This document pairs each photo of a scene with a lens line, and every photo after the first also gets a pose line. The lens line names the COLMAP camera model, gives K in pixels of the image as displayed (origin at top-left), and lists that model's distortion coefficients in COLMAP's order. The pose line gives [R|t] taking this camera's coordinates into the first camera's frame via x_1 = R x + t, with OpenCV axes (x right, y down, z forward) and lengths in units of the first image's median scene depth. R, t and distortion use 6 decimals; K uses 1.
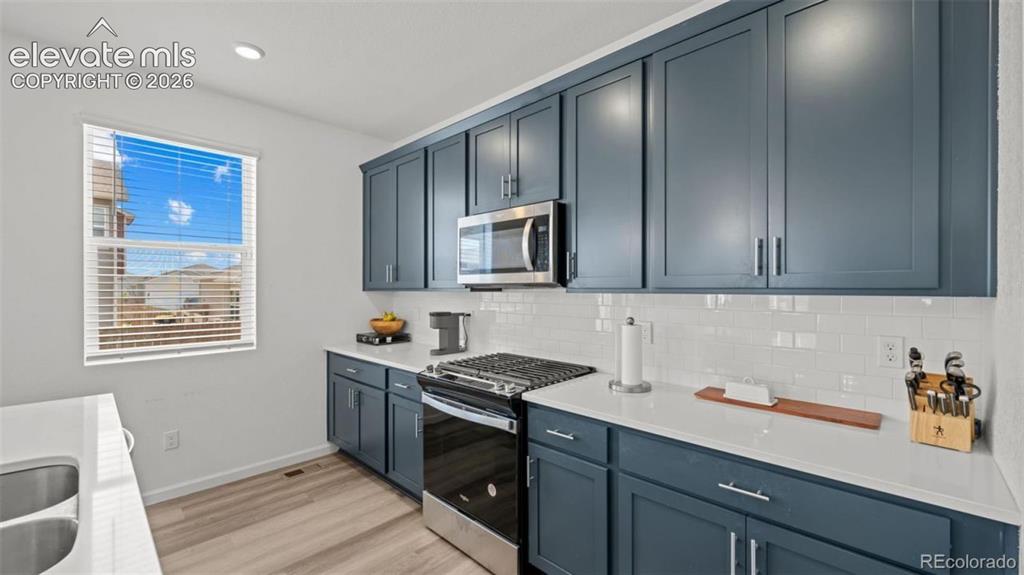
lens RADIAL K [[415.1, 0, 513.2], [0, 415.1, 289.7], [0, 0, 1]] dist [-0.001243, 0.000232]
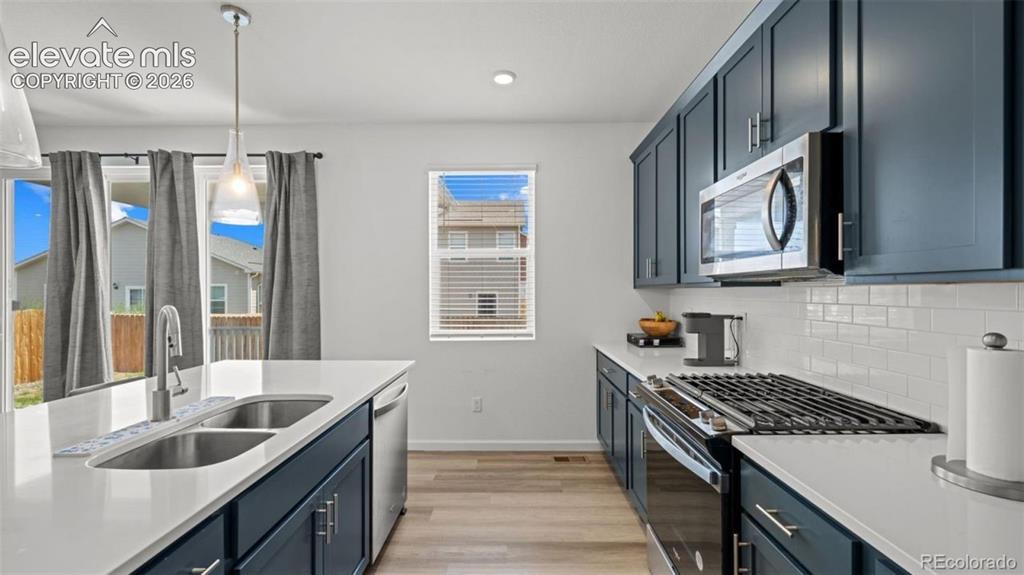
lens RADIAL K [[415.1, 0, 509.2], [0, 415.1, 291.3], [0, 0, 1]] dist [-0.001243, 0.000232]
pose [[0.680039, -0.001790, -0.733174, 0.186064], [0.001406, 0.999998, -0.001138, 0.014074], [0.733175, -0.000257, 0.680040, 0.202749]]
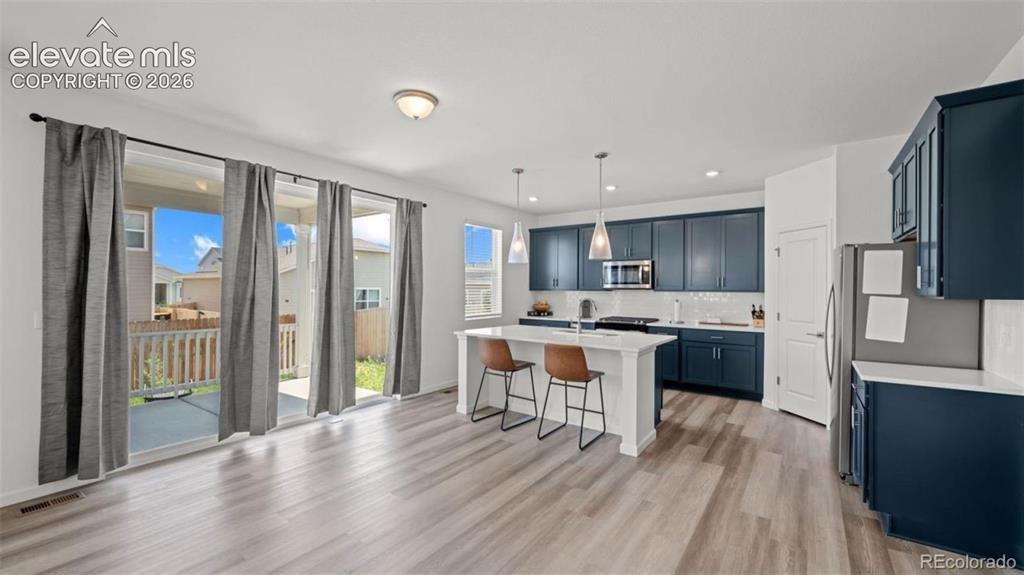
lens RADIAL K [[415.1, 0, 509.6], [0, 415.1, 287.4], [0, 0, 1]] dist [-0.001243, 0.000232]
pose [[0.990264, 0.002751, 0.139174, -1.006470], [-0.002429, 0.999994, -0.002484, -0.009143], [-0.139180, 0.002122, 0.990265, -1.371161]]
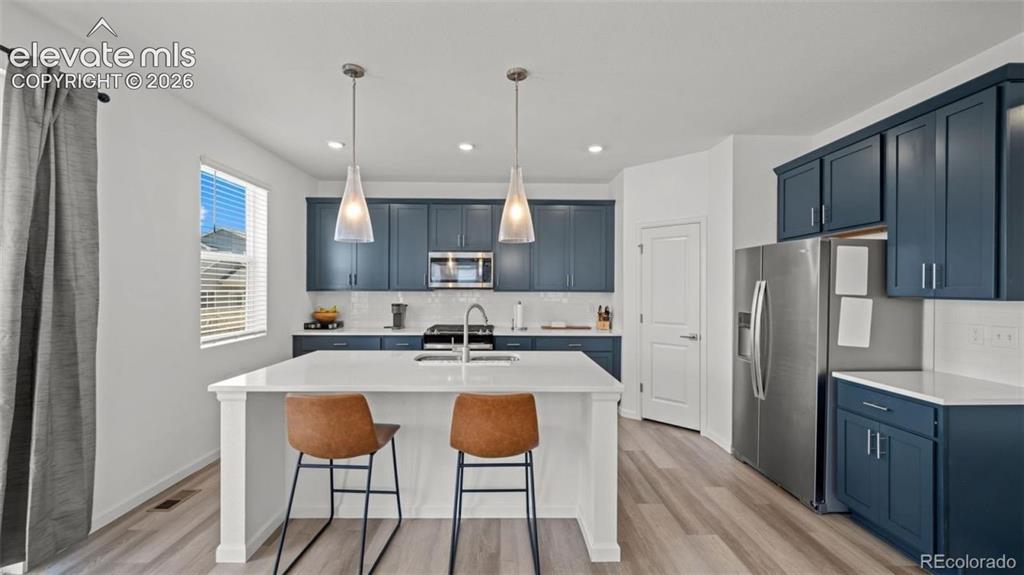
lens RADIAL K [[415.1, 0, 514.2], [0, 415.1, 287.4], [0, 0, 1]] dist [-0.001243, 0.000232]
pose [[0.704685, 0.002827, 0.709515, -1.141506], [-0.002311, 0.999996, -0.001690, -0.010717], [-0.709517, -0.000449, 0.704688, -0.571291]]
